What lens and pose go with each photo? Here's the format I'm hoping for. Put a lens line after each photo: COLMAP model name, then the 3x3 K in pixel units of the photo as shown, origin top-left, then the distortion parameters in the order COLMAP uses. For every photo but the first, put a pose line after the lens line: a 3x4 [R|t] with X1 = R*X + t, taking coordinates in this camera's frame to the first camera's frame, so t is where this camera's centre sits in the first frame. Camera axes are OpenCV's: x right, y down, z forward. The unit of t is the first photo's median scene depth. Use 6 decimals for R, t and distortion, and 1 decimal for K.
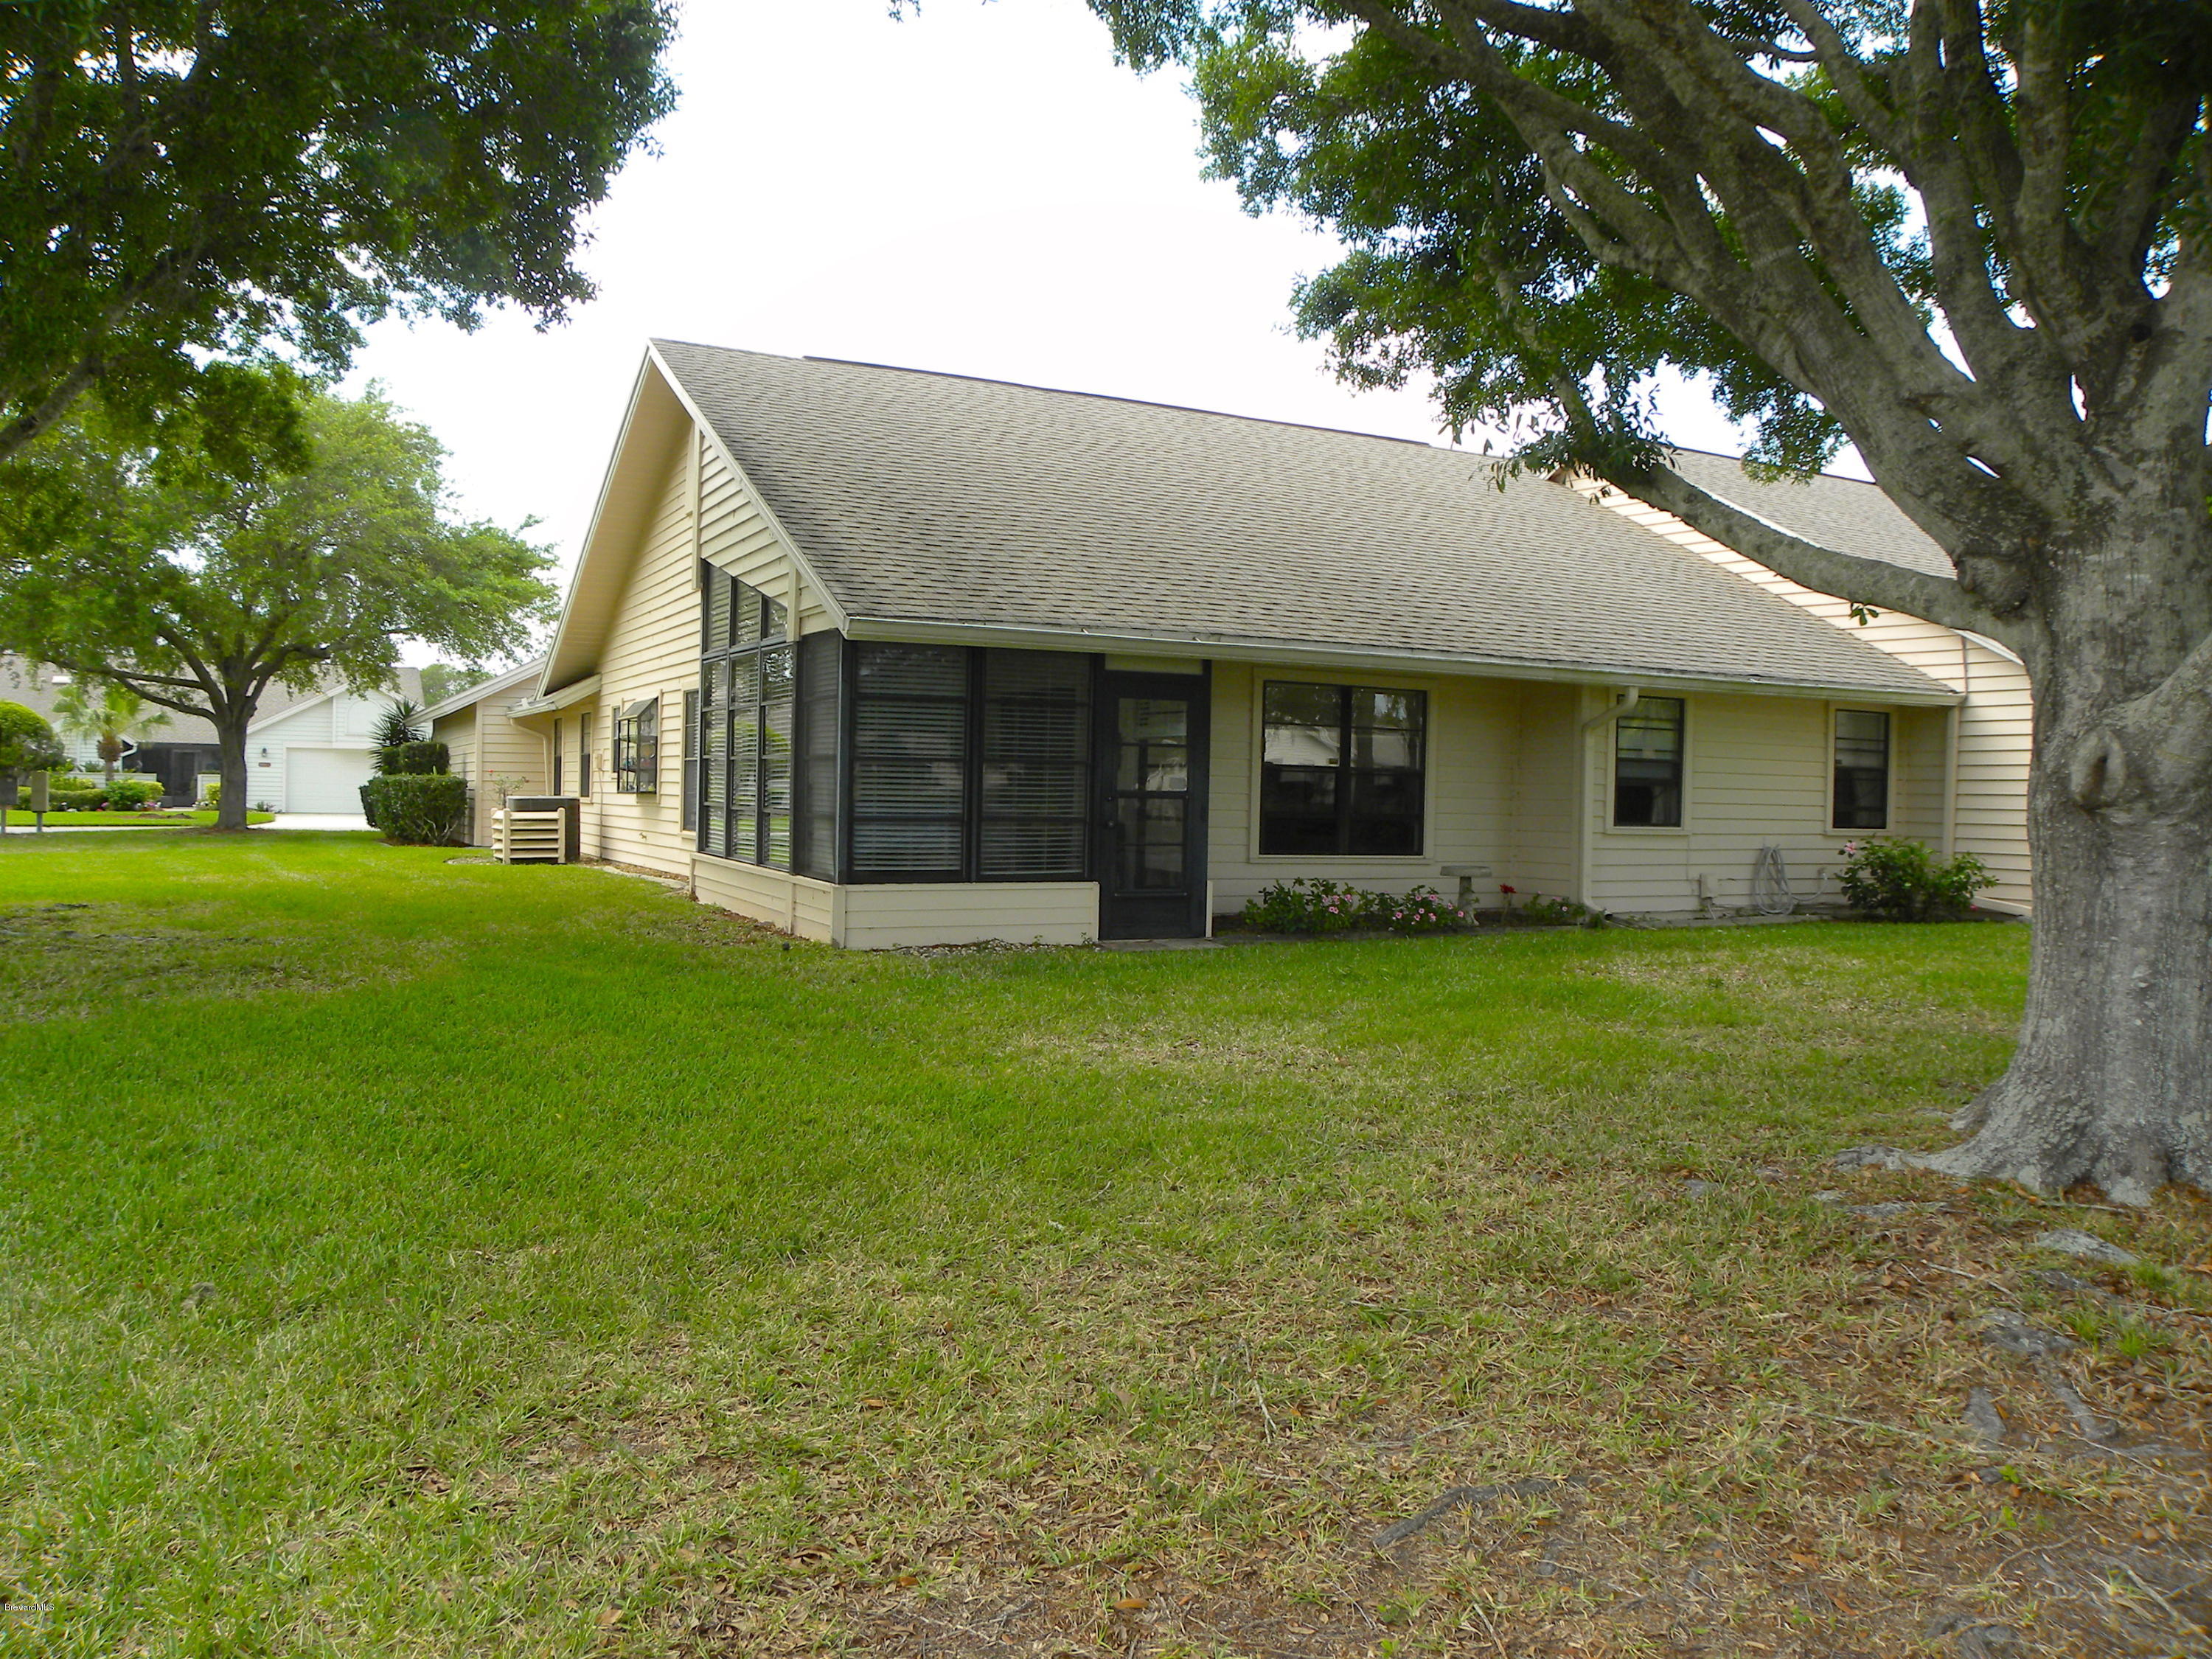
lens RADIAL K [[1708.6, 0, 1090.9], [0, 1708.6, 826.8], [0, 0, 1]] dist [-0.158448, 0.110690]
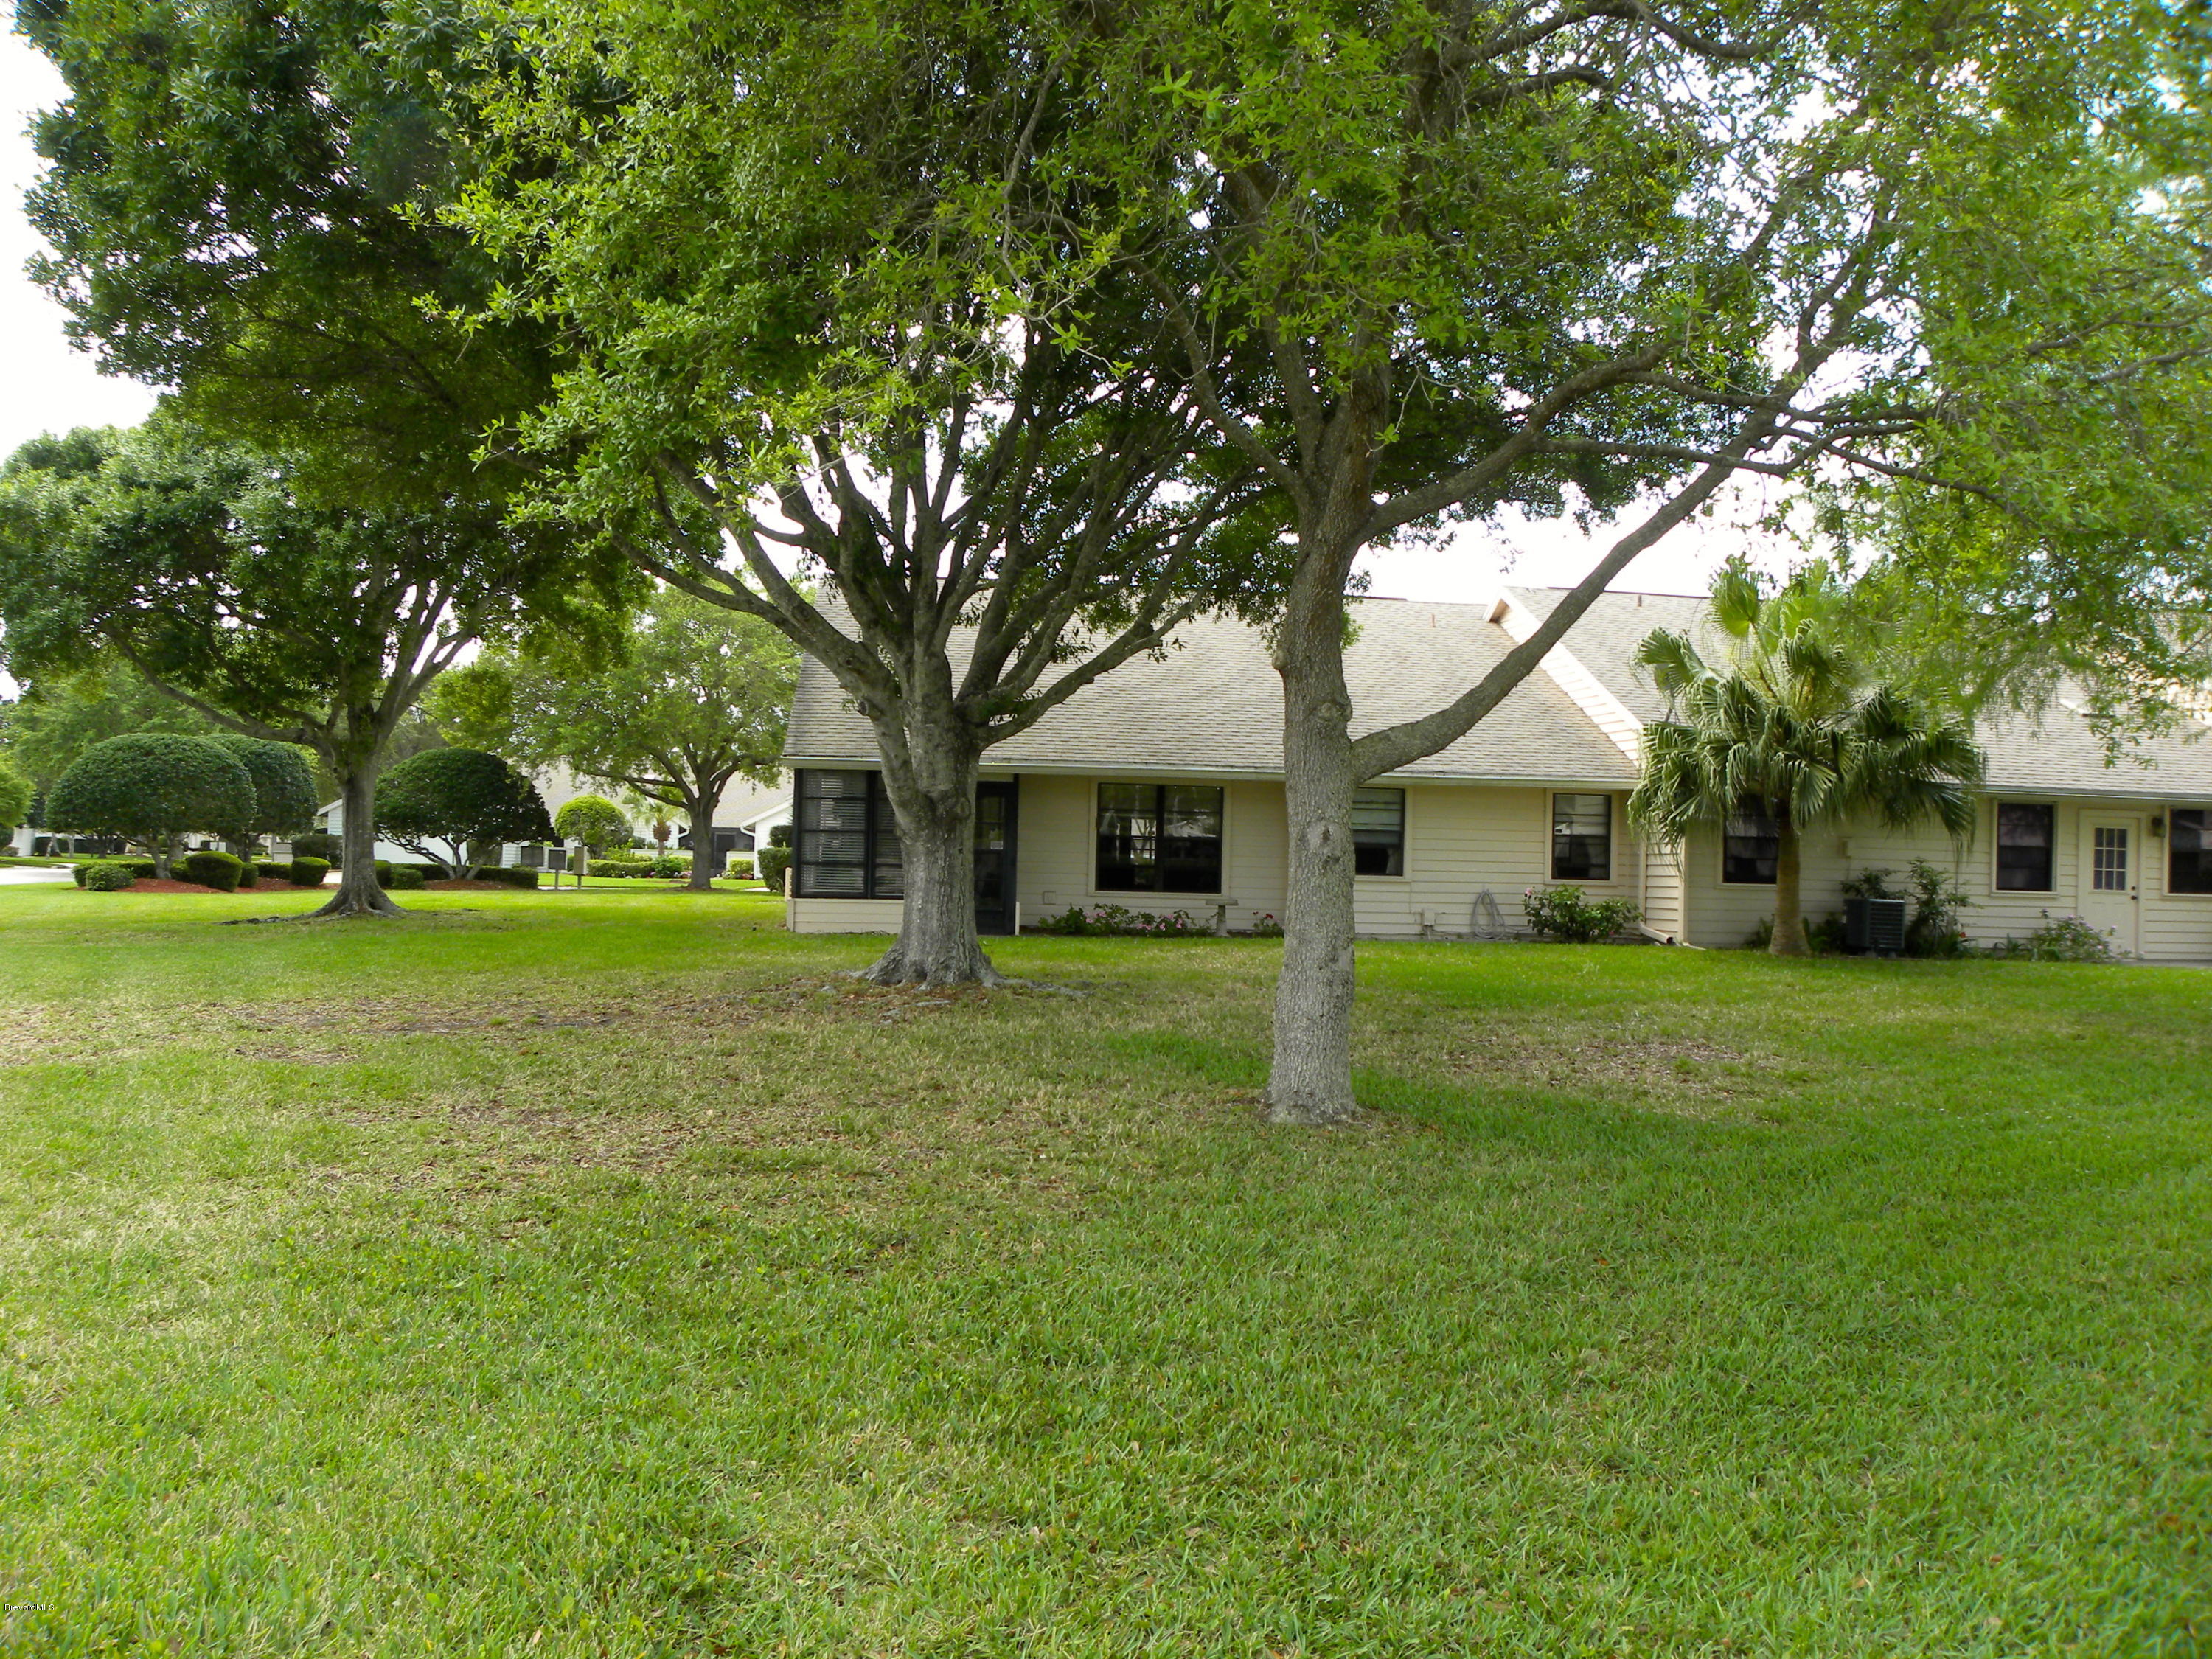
lens RADIAL K [[1708.6, 0, 1090.9], [0, 1708.6, 826.8], [0, 0, 1]] dist [-0.158448, 0.110690]
pose [[0.940162, -0.006368, -0.340668, 0.589913], [-0.010333, 0.998833, -0.047188, 0.028981], [0.340571, 0.047884, 0.938999, -0.493483]]
